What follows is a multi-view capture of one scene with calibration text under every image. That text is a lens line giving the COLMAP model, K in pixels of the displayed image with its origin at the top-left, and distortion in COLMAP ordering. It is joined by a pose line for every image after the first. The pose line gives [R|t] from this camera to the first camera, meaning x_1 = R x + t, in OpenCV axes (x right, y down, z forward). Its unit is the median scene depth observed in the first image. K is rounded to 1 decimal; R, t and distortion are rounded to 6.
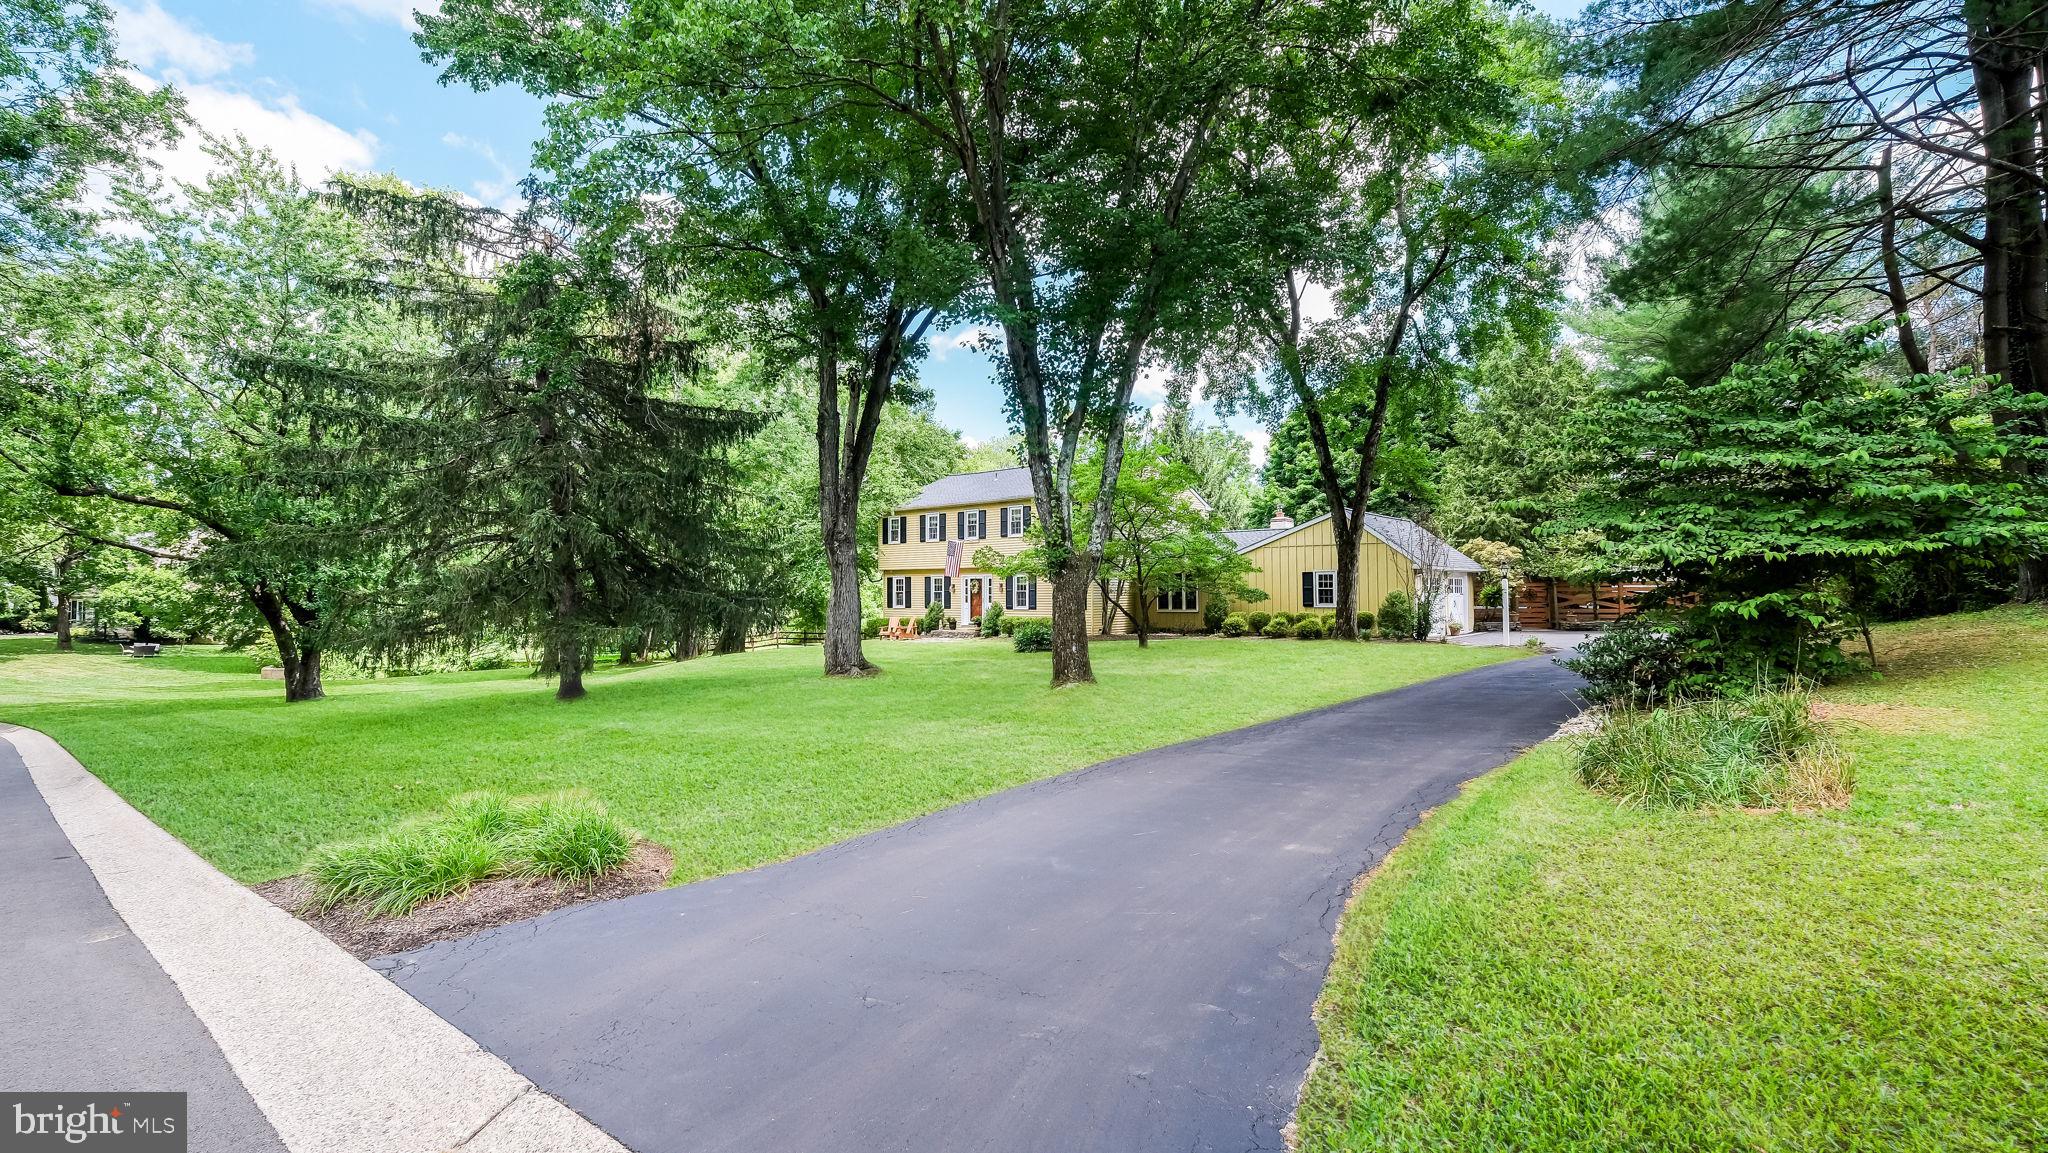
lens RADIAL K [[919.0, 0, 1027.7], [0, 919.0, 567.9], [0, 0, 1]] dist [0.010375, -0.005044]
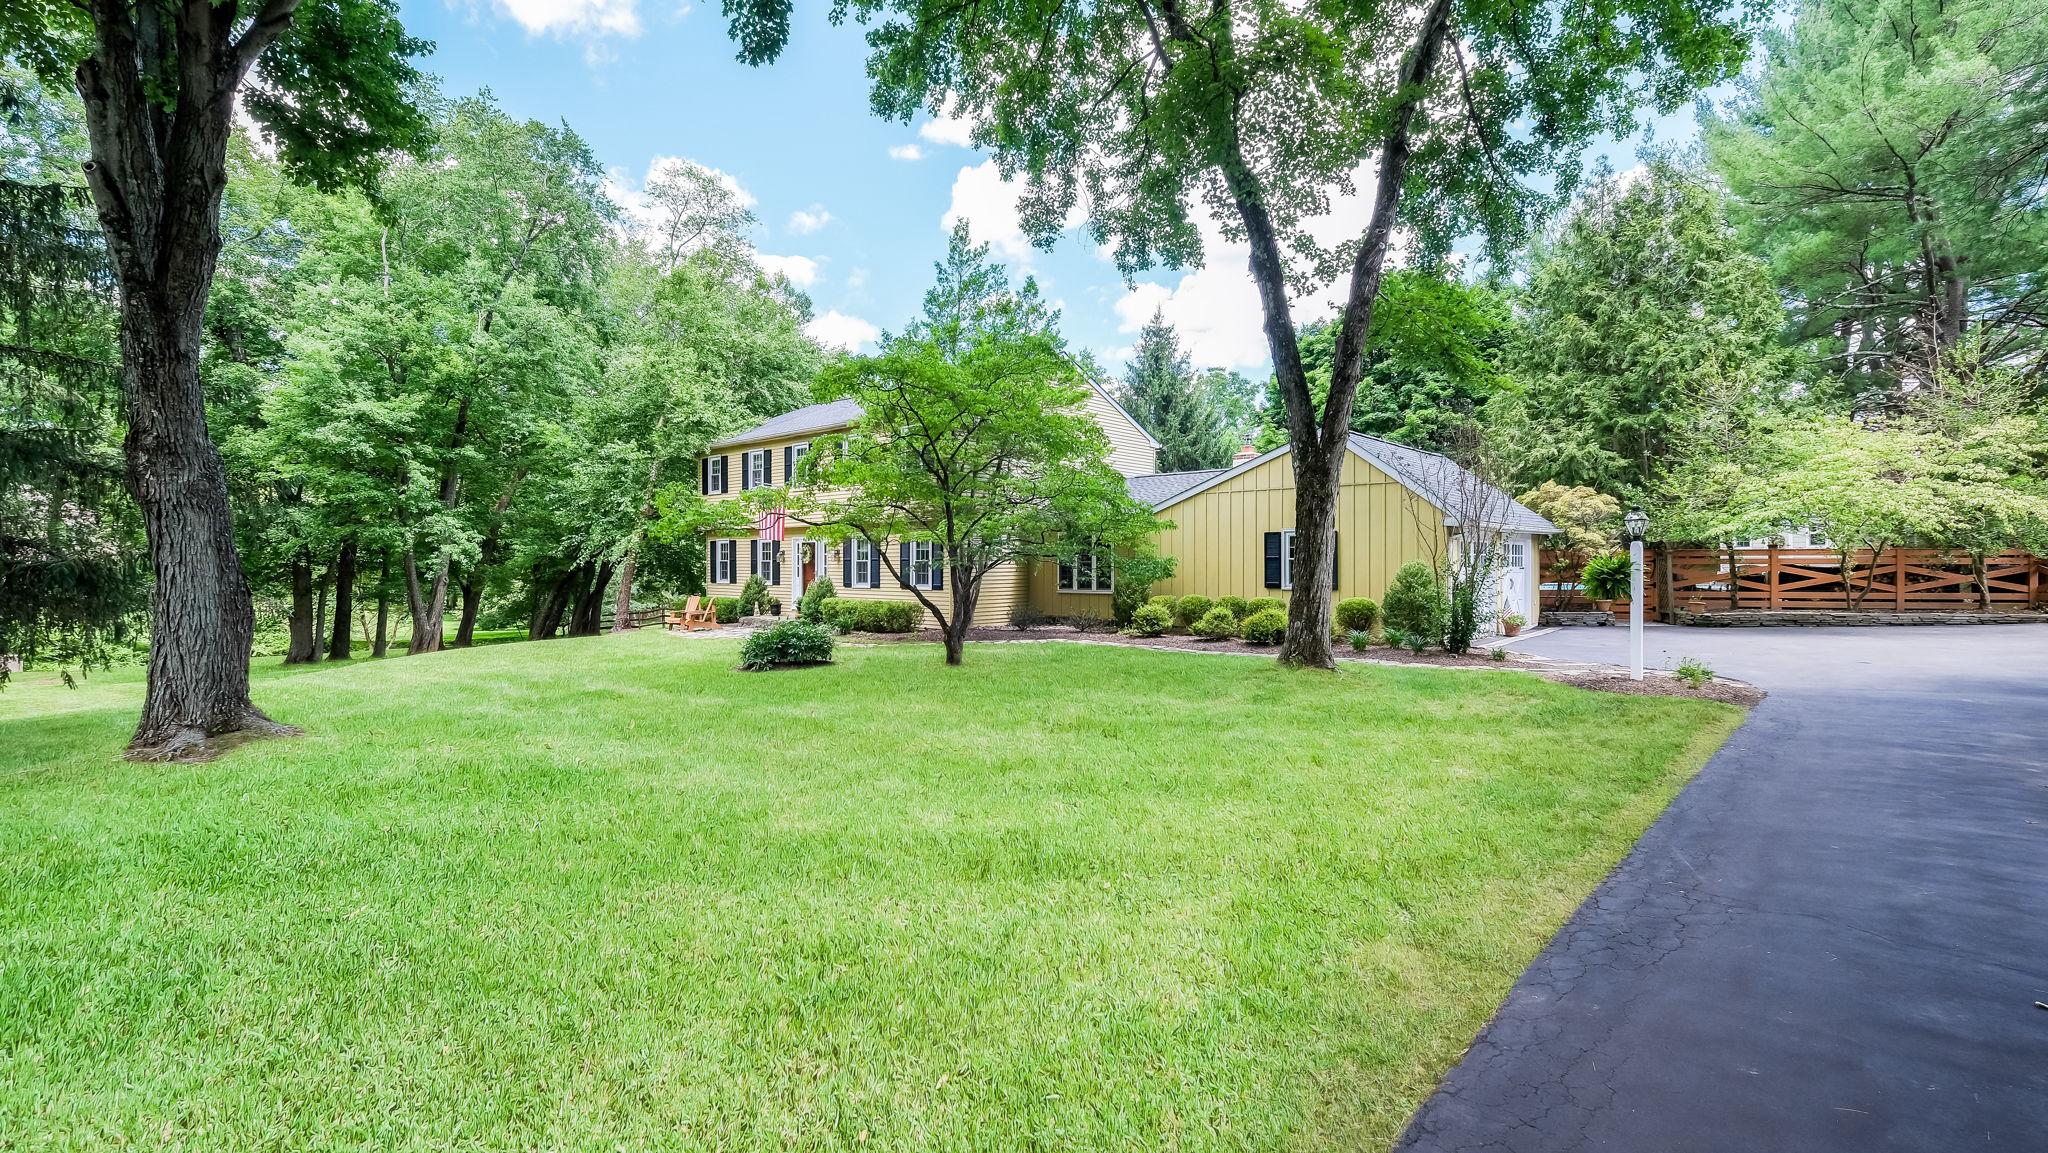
lens RADIAL K [[919.0, 0, 1029.3], [0, 919.0, 567.8], [0, 0, 1]] dist [0.010375, -0.005044]
pose [[0.999579, 0.003928, -0.028740, 0.148001], [-0.002927, 0.999391, 0.034770, 0.006881], [0.028859, -0.034672, 0.998982, 0.351980]]
